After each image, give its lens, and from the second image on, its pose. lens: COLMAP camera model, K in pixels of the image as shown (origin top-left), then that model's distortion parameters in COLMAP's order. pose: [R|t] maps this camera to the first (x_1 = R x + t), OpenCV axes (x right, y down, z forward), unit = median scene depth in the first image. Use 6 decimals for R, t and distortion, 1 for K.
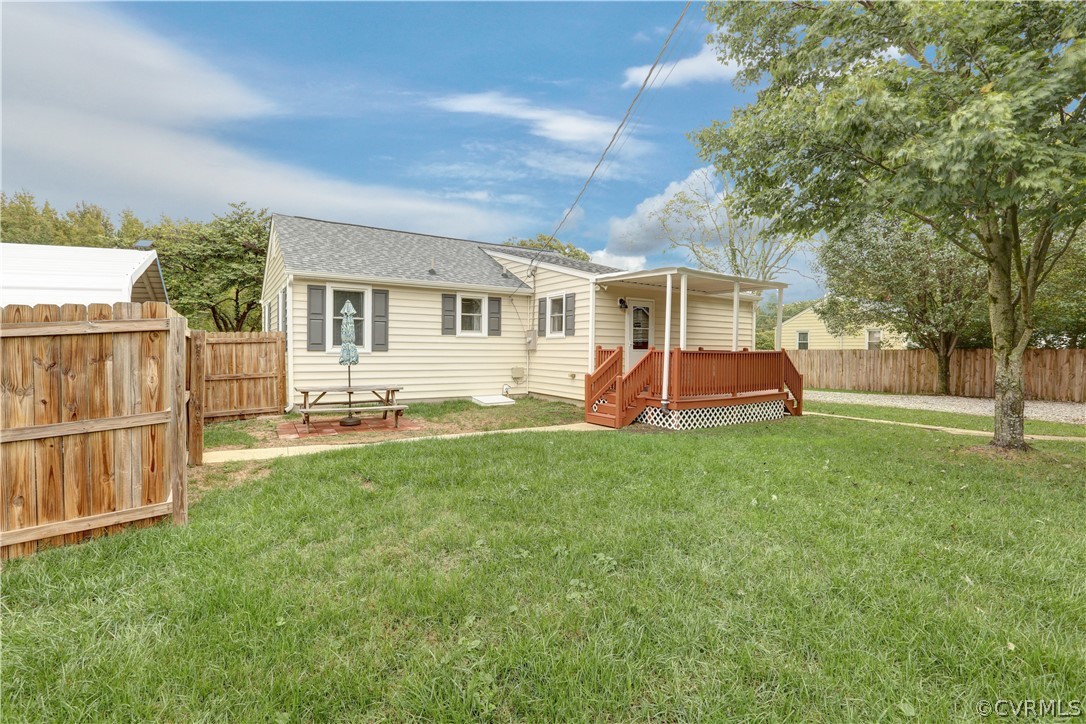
lens RADIAL K [[491.2, 0, 541.4], [0, 491.2, 359.6], [0, 0, 1]] dist [-0.025007, 0.003394]
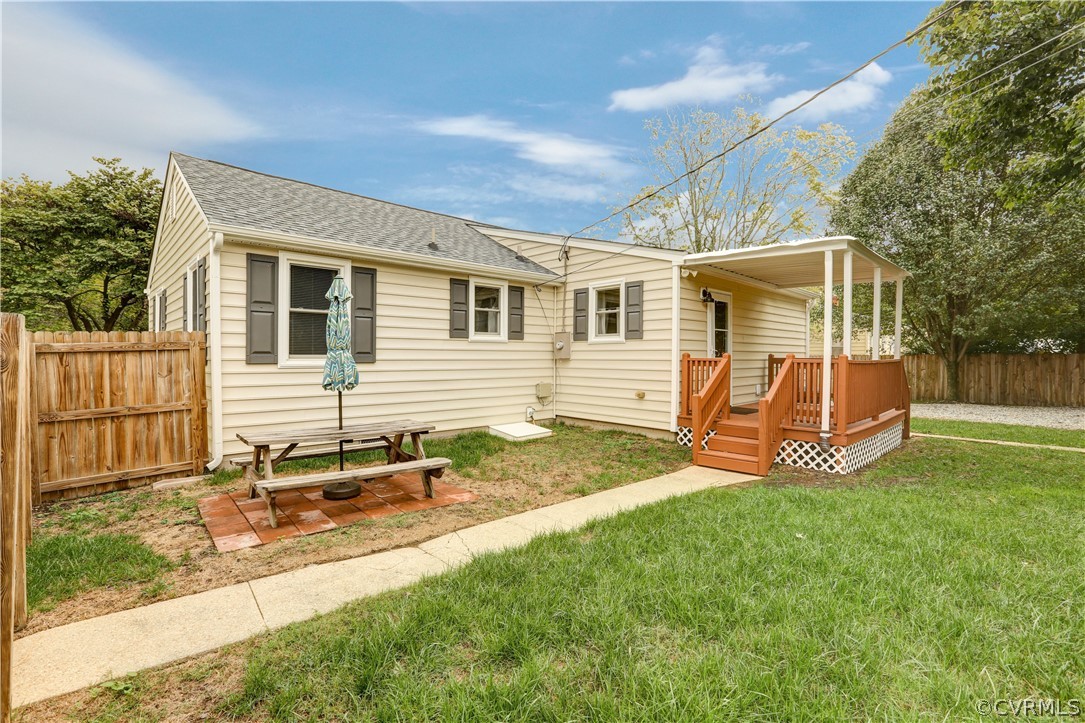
lens RADIAL K [[490.7, 0, 546.3], [0, 490.7, 359.5], [0, 0, 1]] dist [-0.025007, 0.003394]
pose [[0.982657, -0.007354, 0.185287, -0.205118], [0.009802, 0.999876, -0.012298, -0.011483], [-0.185174, 0.013901, 0.982607, 0.313549]]
